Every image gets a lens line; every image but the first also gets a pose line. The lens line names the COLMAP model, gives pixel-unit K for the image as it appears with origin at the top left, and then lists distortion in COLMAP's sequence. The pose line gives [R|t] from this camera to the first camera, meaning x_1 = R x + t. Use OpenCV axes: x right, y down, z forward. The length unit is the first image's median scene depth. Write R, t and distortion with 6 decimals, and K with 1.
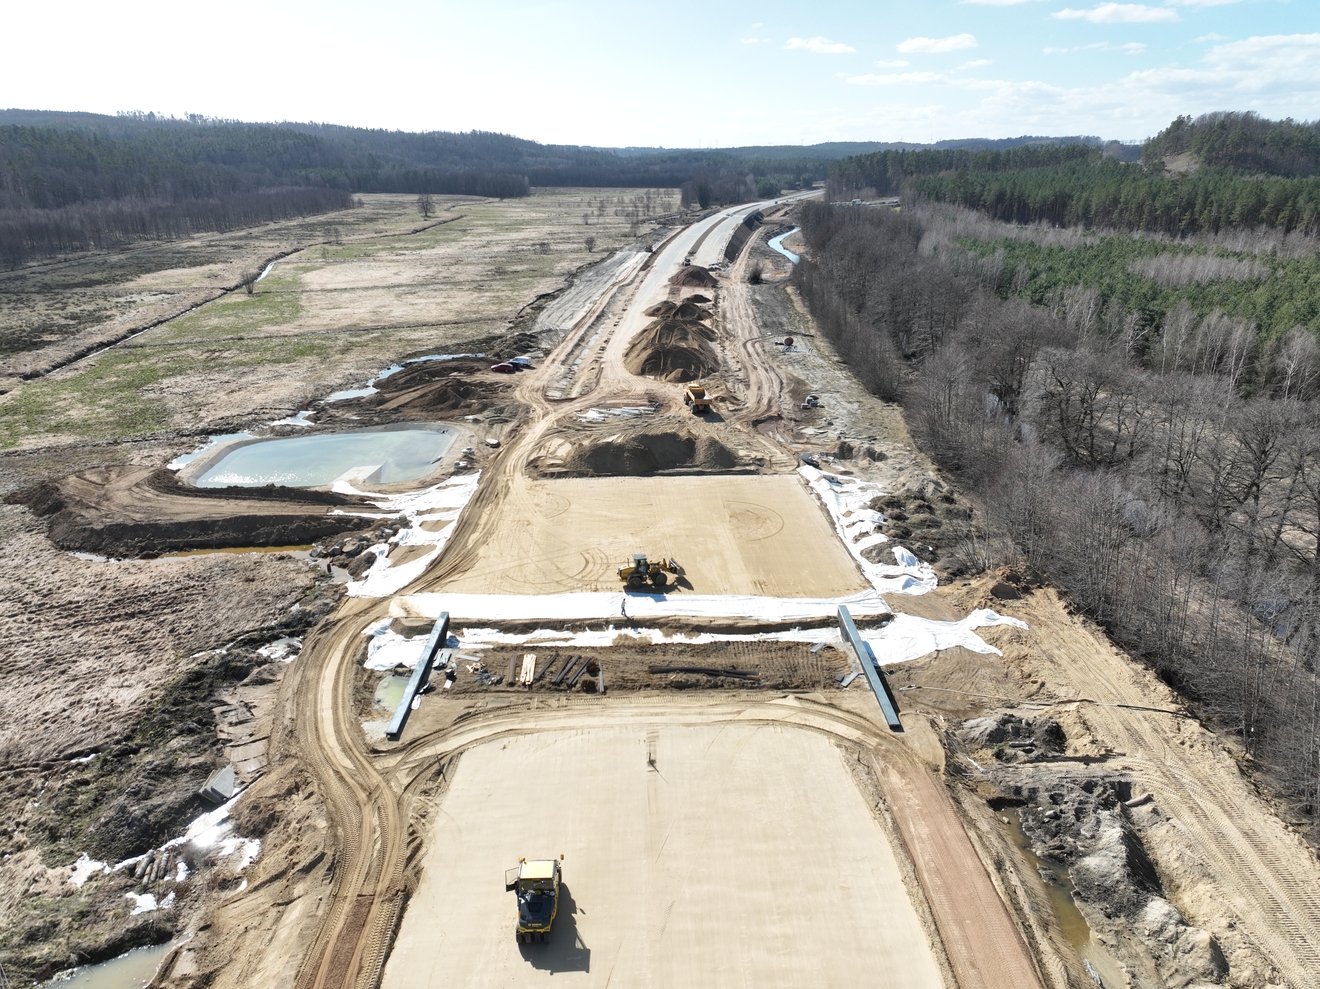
lens RADIAL K [[926.7, 0, 660.0], [0, 926.7, 494.5], [0, 0, 1]] dist [0.003444, 0.009053]
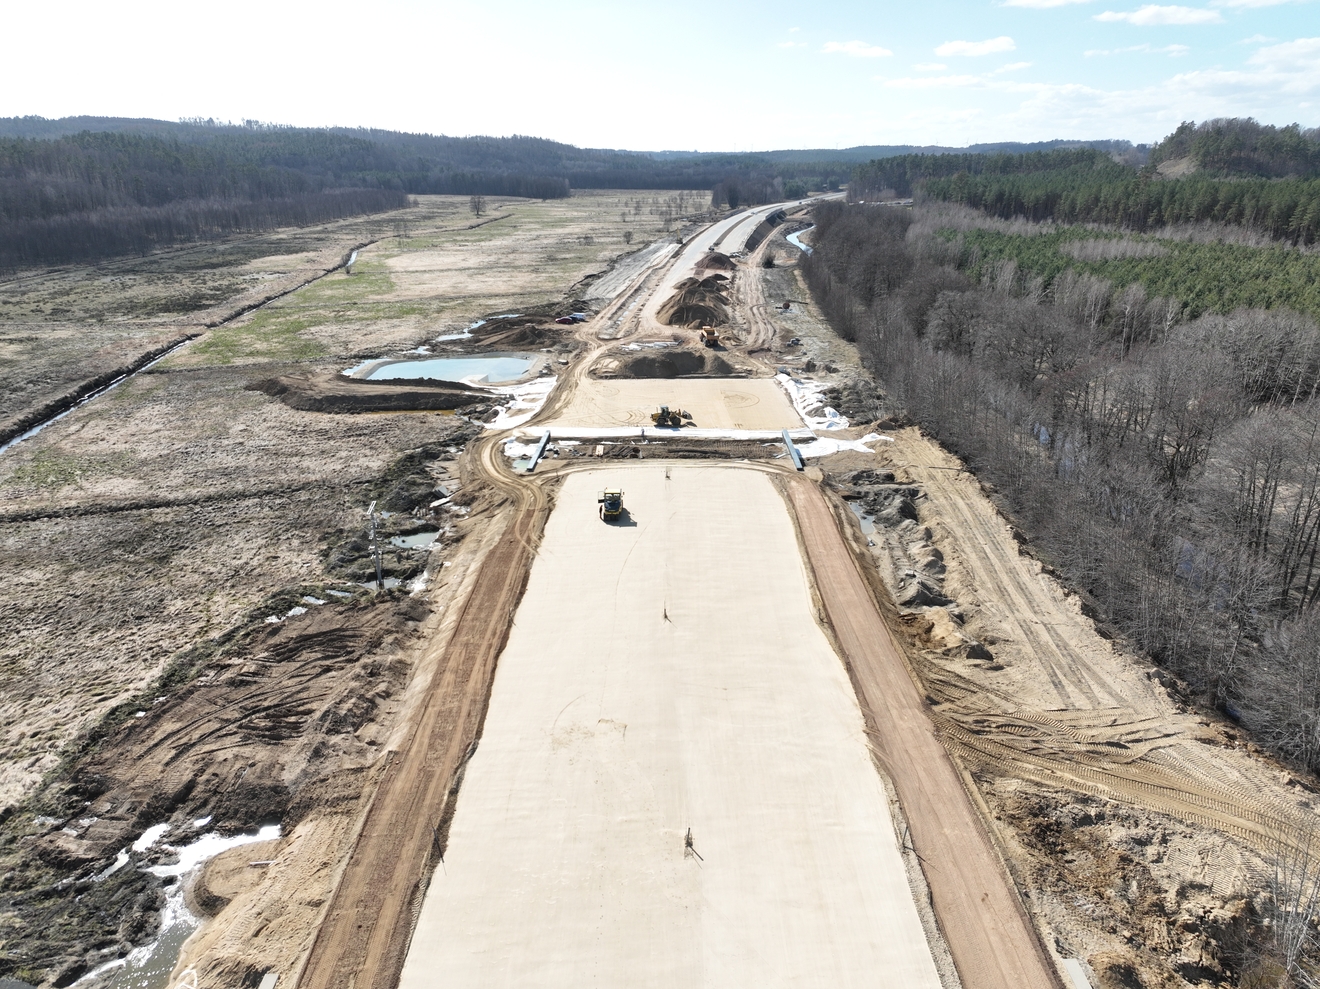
lens RADIAL K [[926.7, 0, 660.0], [0, 926.7, 494.5], [0, 0, 1]] dist [0.003444, 0.009053]
pose [[0.999361, 0.012308, -0.033555, 0.012422], [-0.012421, 0.999918, -0.003148, 0.103493], [0.033513, 0.003562, 0.999432, -0.285420]]
